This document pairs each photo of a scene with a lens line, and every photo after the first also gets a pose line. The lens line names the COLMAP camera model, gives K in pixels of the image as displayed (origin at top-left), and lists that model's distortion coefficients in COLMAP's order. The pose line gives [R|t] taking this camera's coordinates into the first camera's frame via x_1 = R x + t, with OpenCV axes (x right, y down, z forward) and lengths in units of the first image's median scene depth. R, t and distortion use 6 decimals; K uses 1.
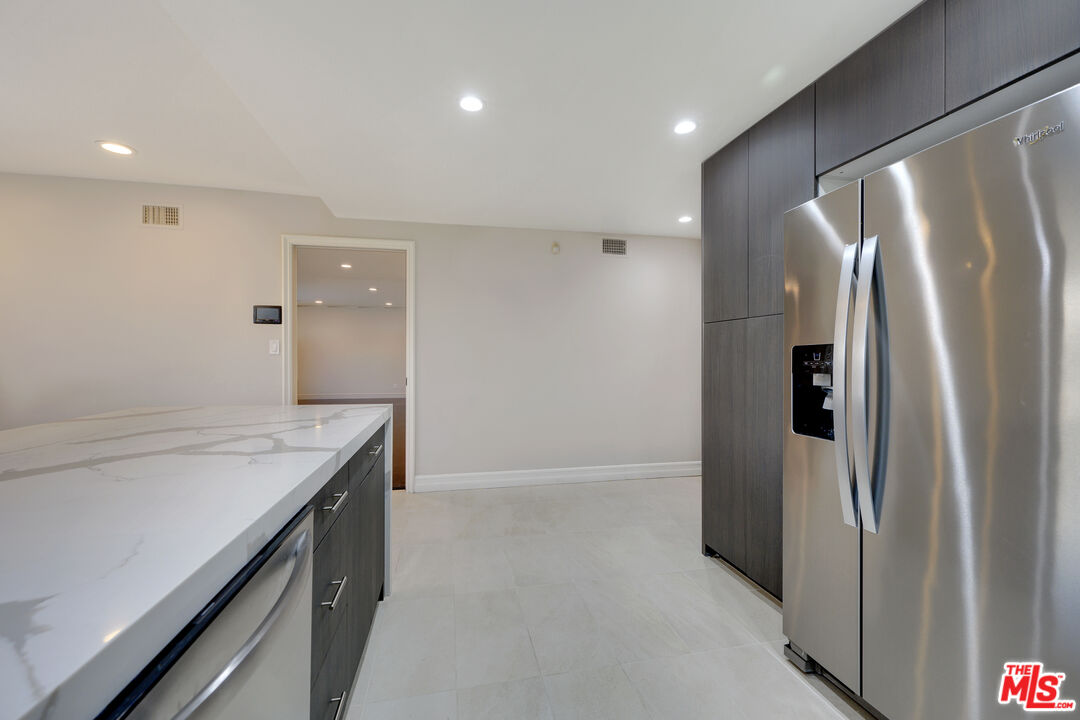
lens RADIAL K [[438.7, 0, 537.1], [0, 438.7, 357.4], [0, 0, 1]] dist [0.000004, -0.000098]
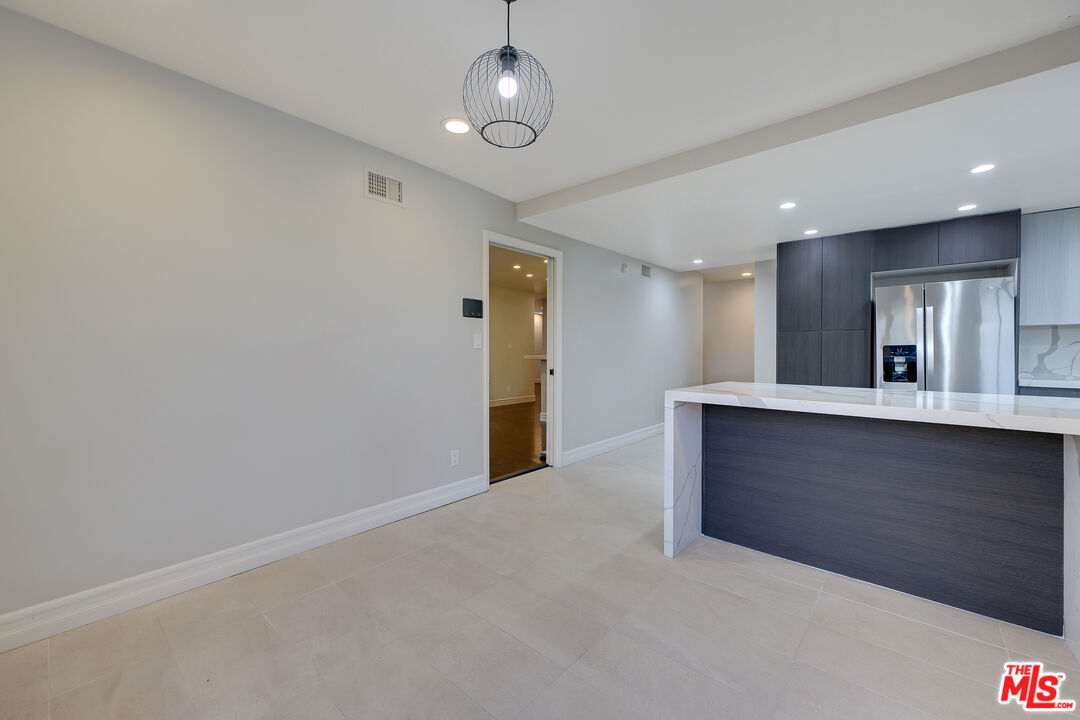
lens RADIAL K [[438.7, 0, 541.1], [0, 438.7, 354.1], [0, 0, 1]] dist [0.000004, -0.000098]
pose [[0.782491, -0.009836, 0.622585, -1.105045], [0.002961, 0.999923, 0.012076, -0.005683], [-0.622655, -0.007607, 0.782459, 0.126446]]
